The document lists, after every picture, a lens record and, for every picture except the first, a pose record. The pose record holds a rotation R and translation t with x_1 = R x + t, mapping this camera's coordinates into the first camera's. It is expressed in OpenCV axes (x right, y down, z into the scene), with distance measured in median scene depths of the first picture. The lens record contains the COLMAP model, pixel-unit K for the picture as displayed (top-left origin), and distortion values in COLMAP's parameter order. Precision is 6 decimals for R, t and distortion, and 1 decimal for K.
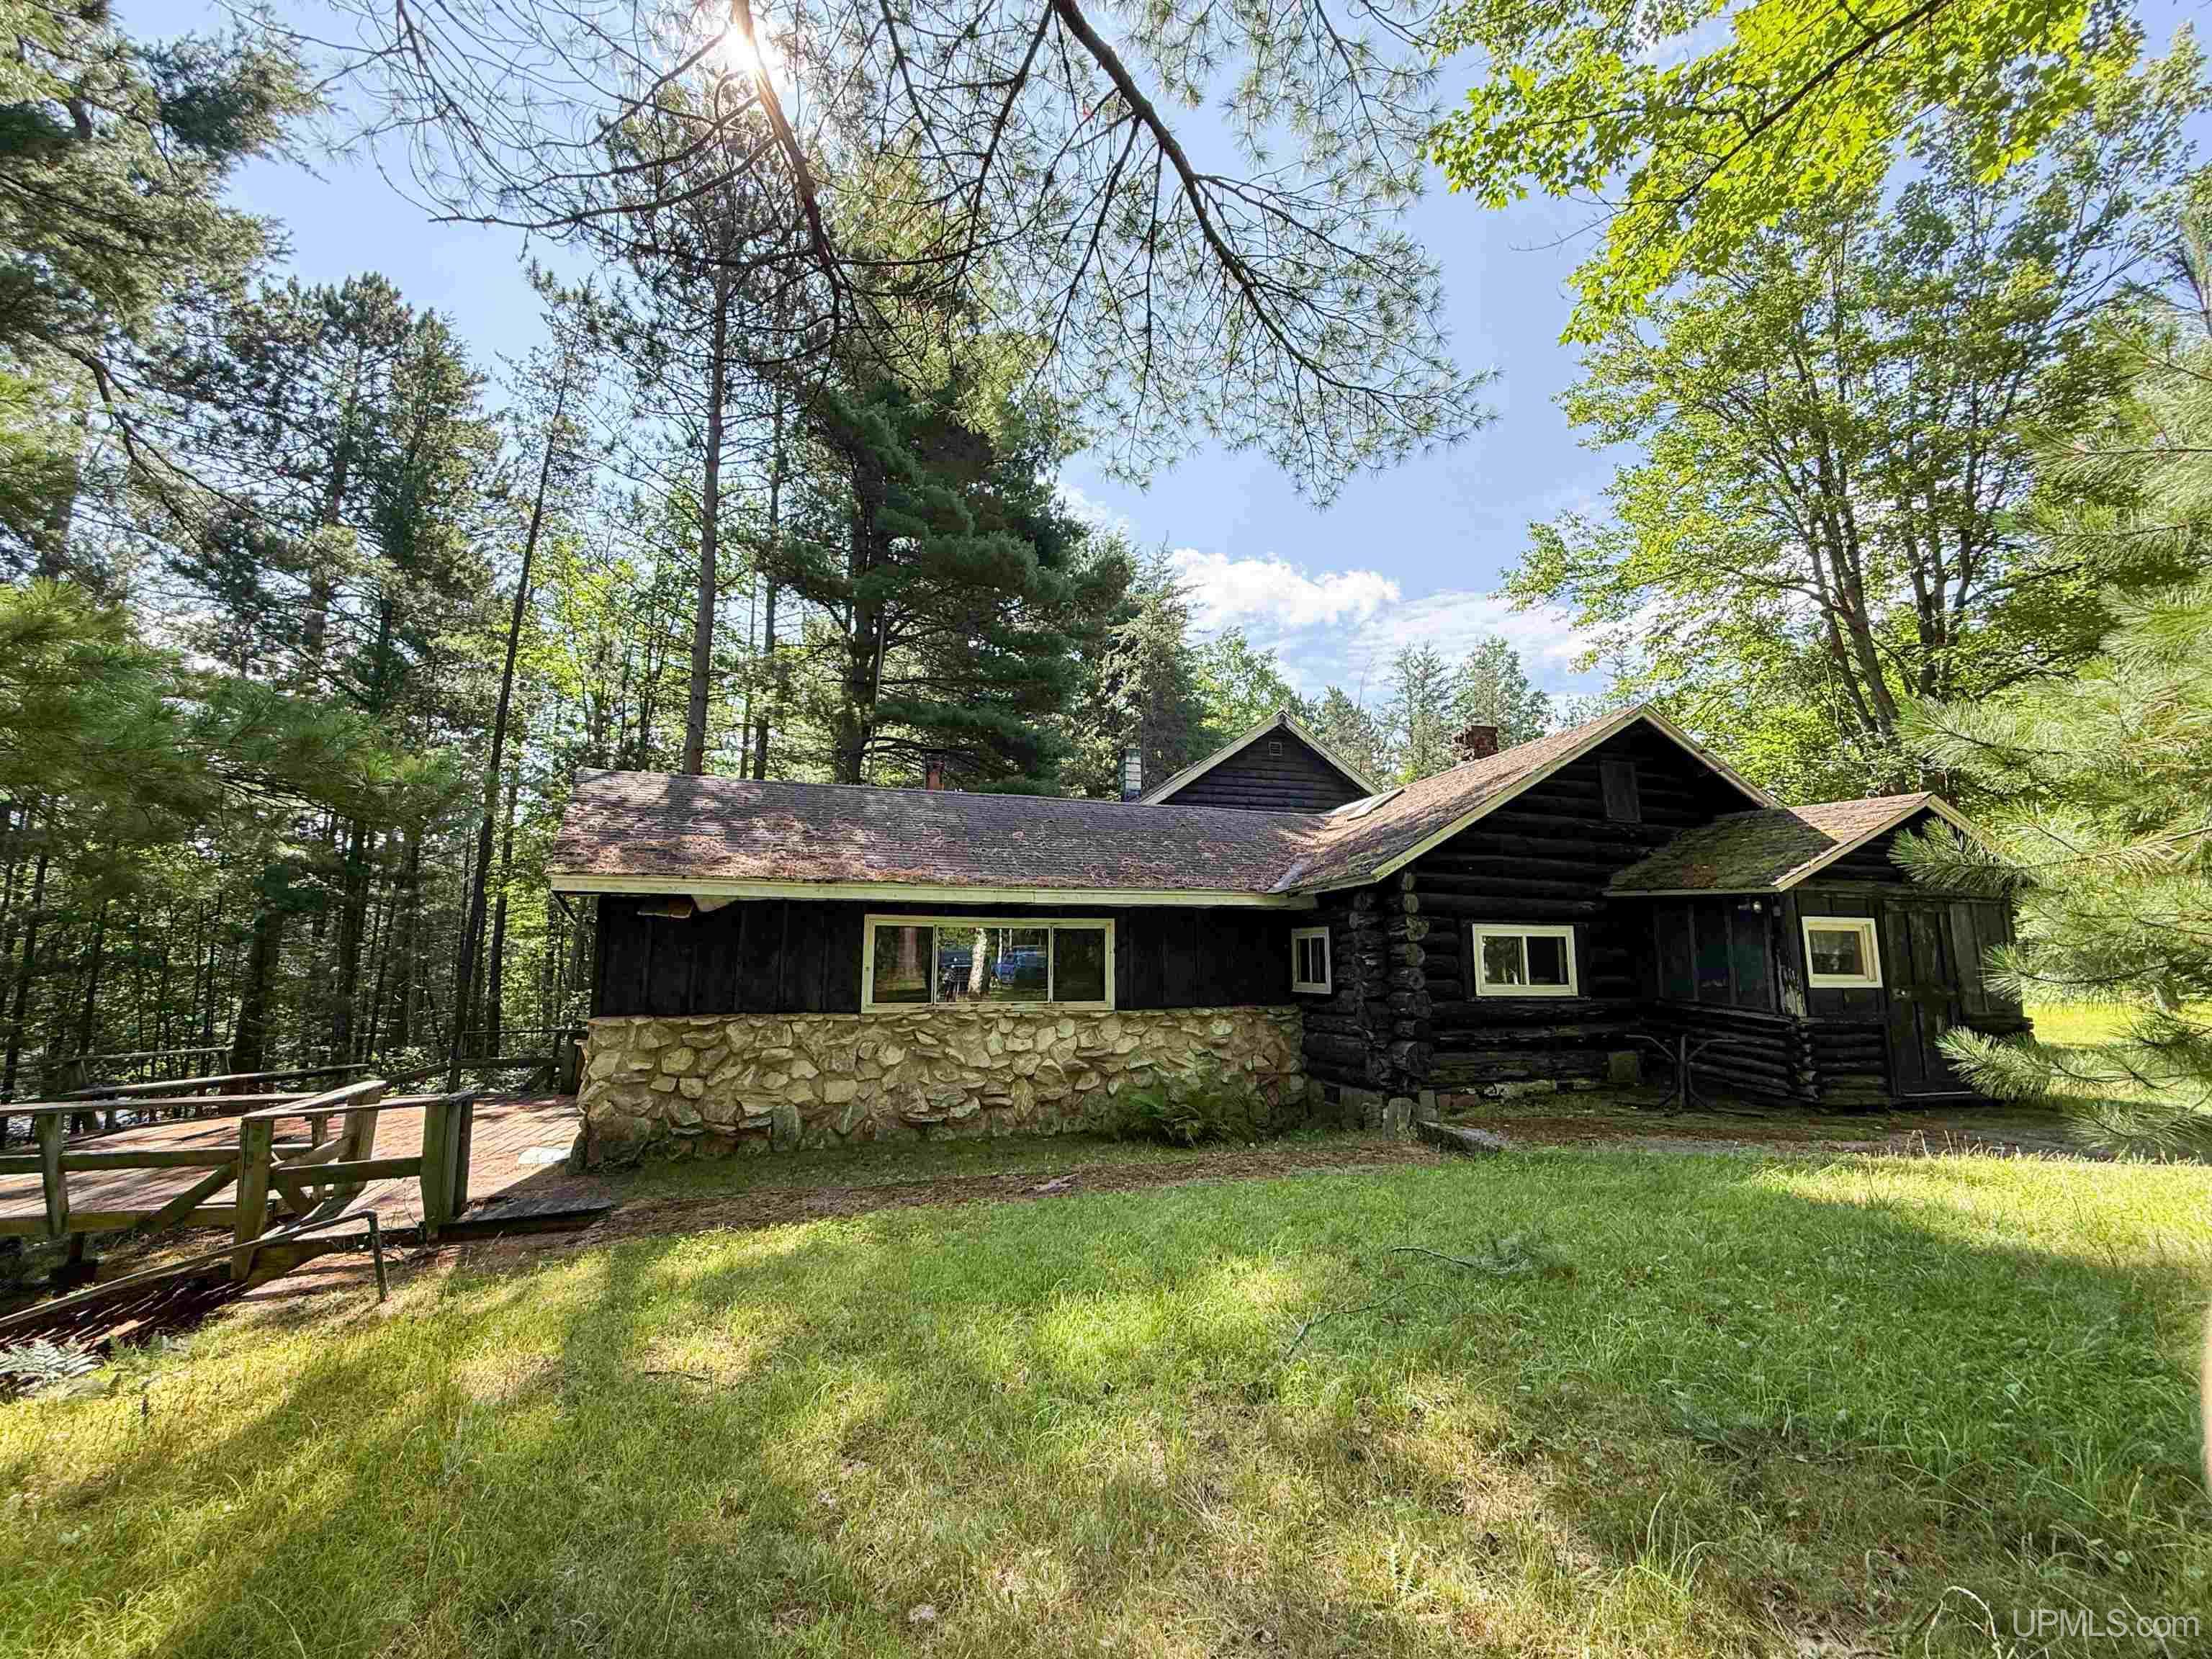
lens RADIAL K [[907.7, 0, 1101.0], [0, 907.7, 839.7], [0, 0, 1]] dist [0.000713, 0.002753]
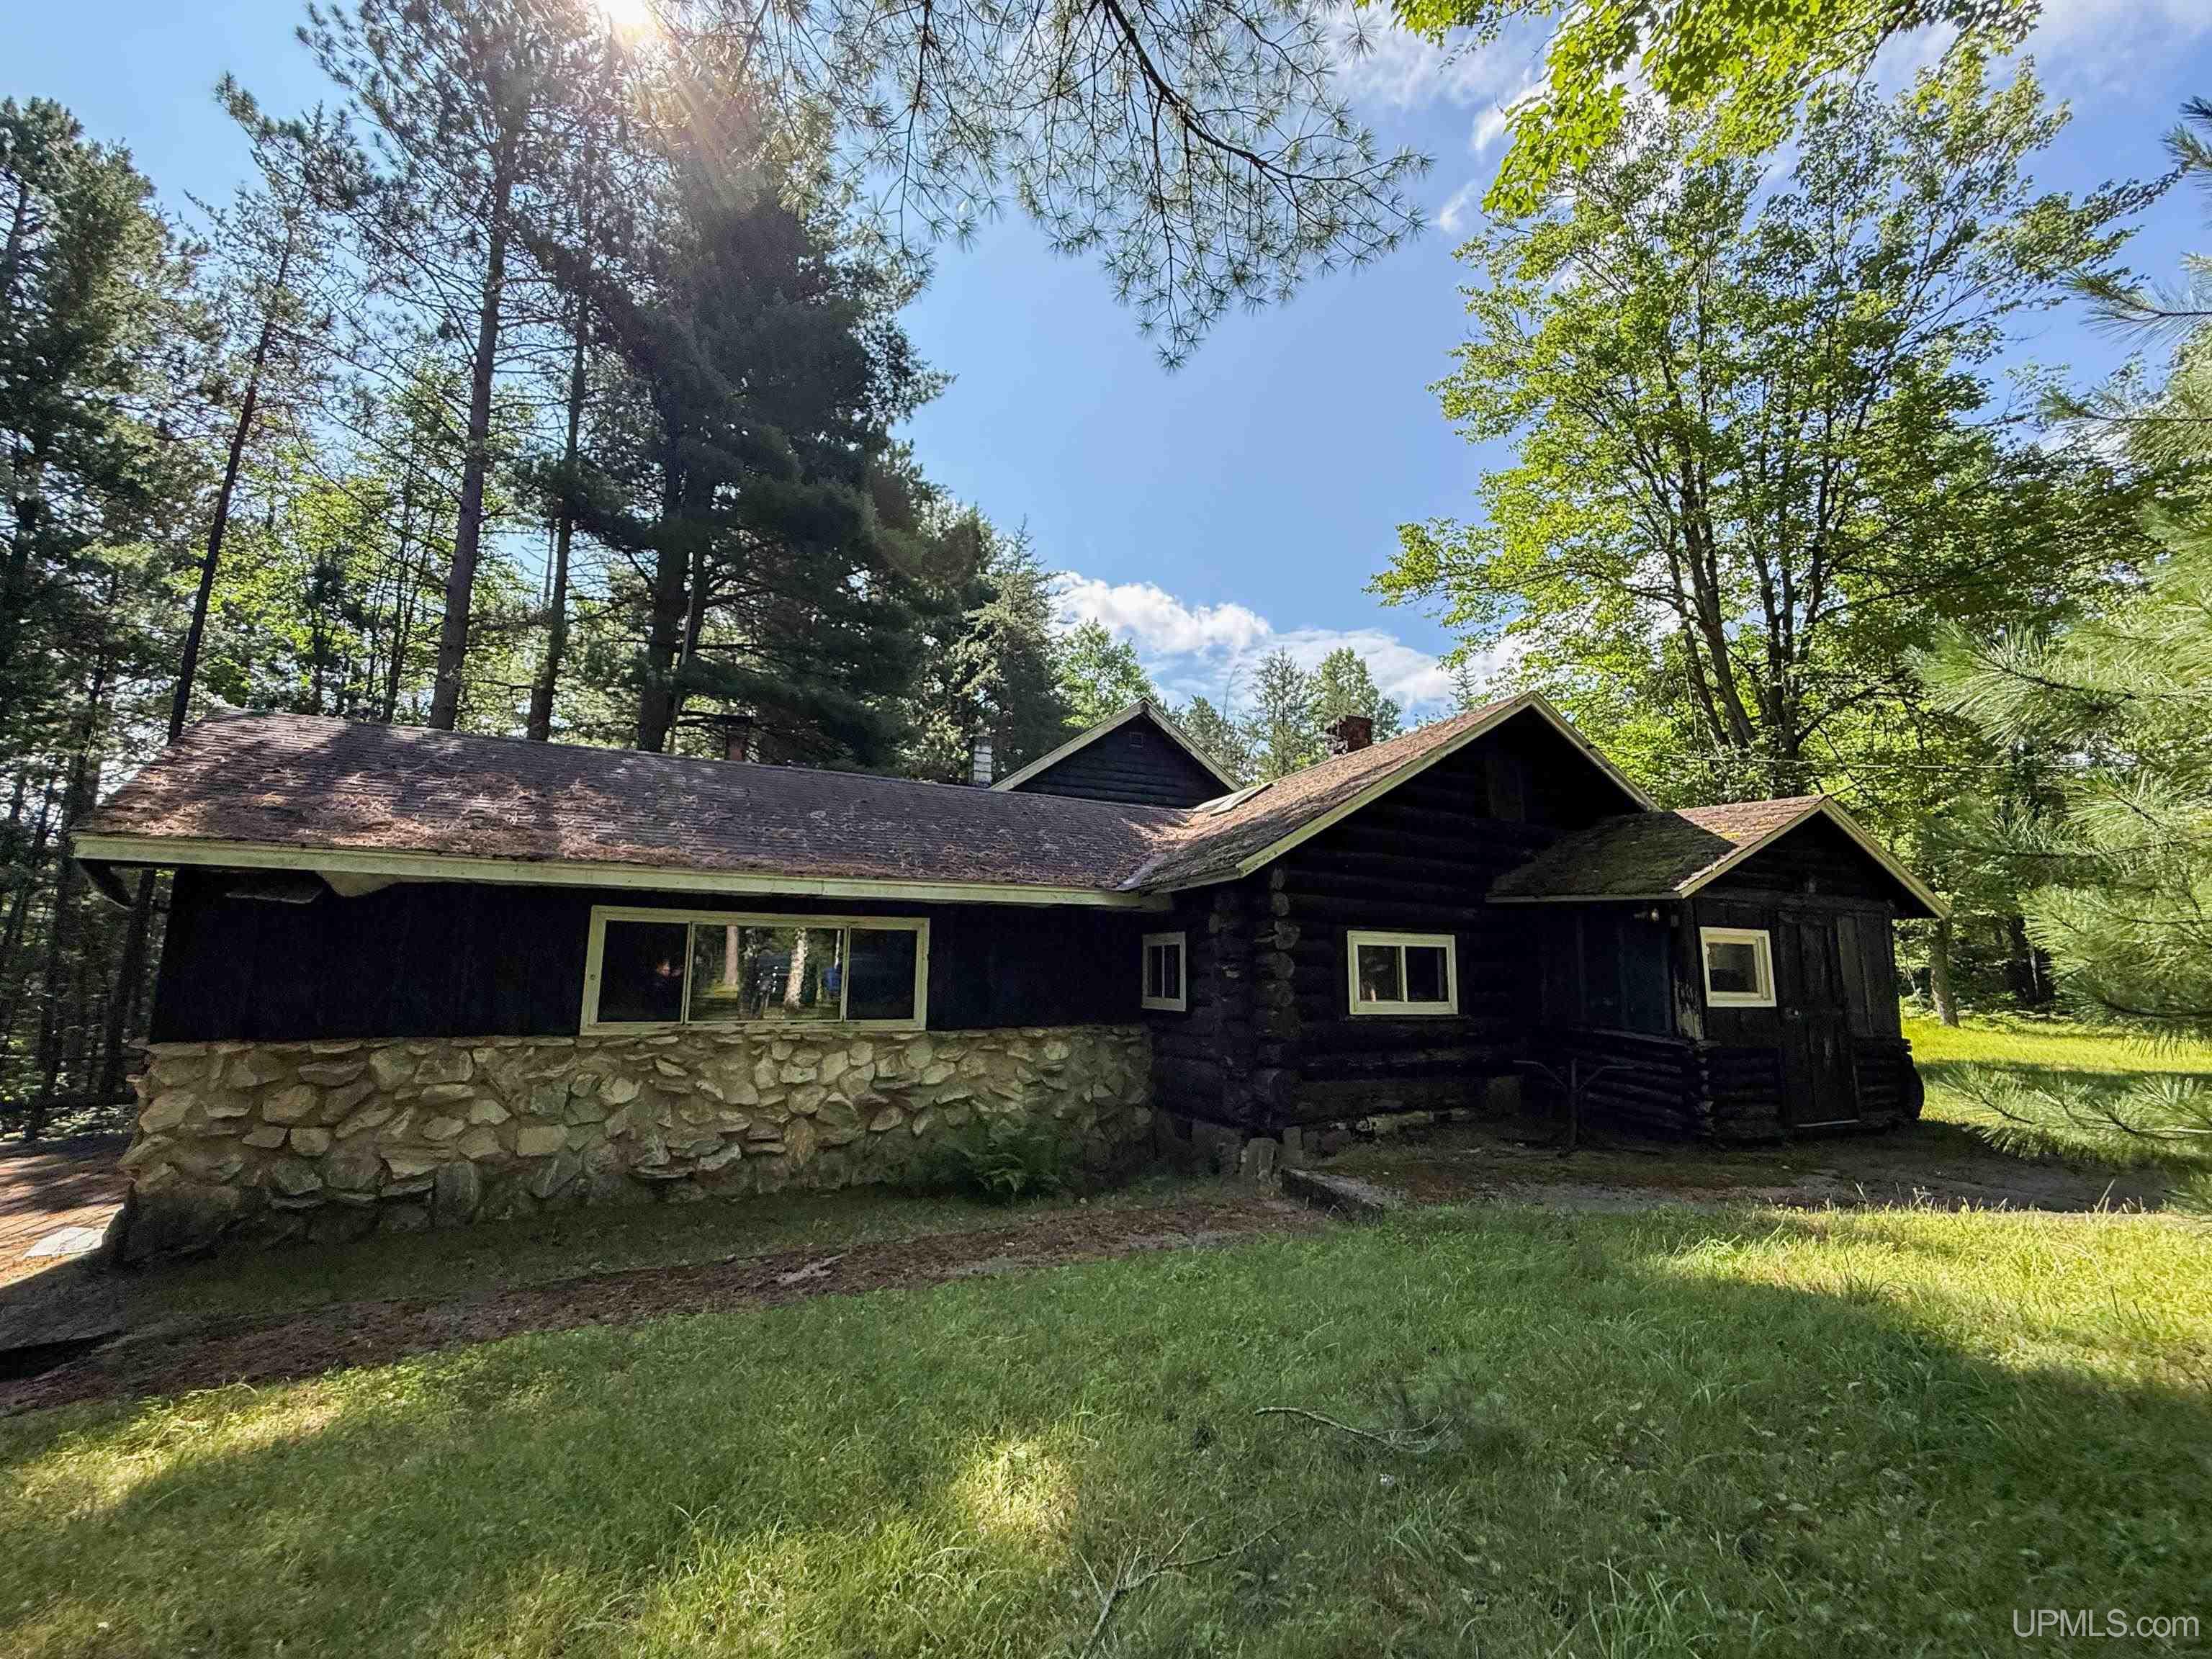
lens RADIAL K [[907.7, 0, 1101.3], [0, 907.7, 837.7], [0, 0, 1]] dist [0.000713, 0.002753]
pose [[0.989100, 0.030801, 0.143985, 0.047353], [-0.028753, 0.999454, -0.016282, 0.023374], [-0.144408, 0.011964, 0.989446, 0.166480]]
